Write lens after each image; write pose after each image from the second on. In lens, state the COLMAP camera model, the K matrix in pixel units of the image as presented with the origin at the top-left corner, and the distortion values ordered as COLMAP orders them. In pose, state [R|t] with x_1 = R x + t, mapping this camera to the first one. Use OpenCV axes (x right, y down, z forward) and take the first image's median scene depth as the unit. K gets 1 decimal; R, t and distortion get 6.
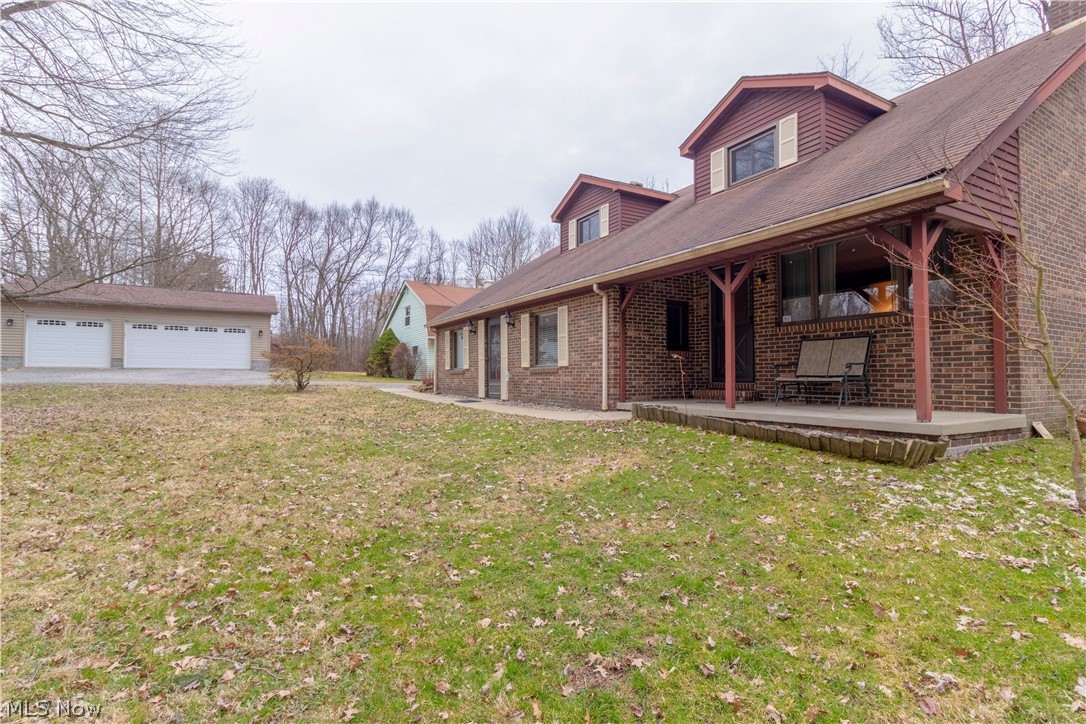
lens RADIAL K [[519.1, 0, 548.2], [0, 519.1, 359.5], [0, 0, 1]] dist [0.004113, 0.000435]
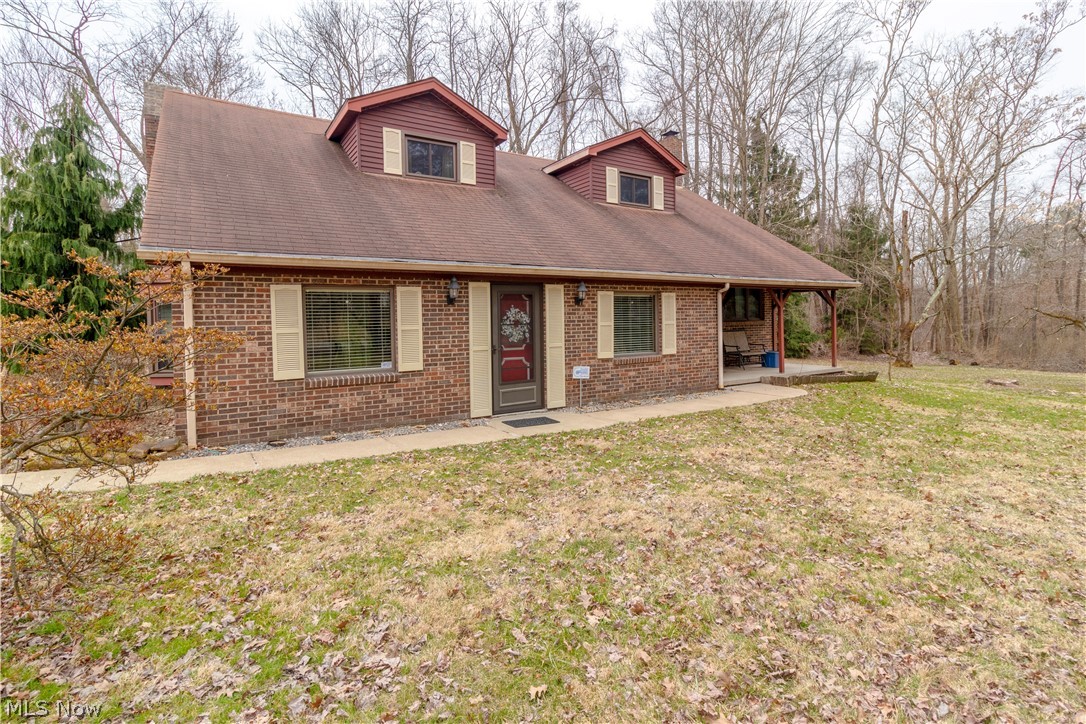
lens RADIAL K [[519.1, 0, 546.5], [0, 519.1, 361.8], [0, 0, 1]] dist [0.004113, 0.000435]
pose [[-0.022084, 0.005151, 0.999743, -0.839926], [0.033671, 0.999423, -0.004405, 0.021291], [-0.999189, 0.033566, -0.022244, 1.109016]]
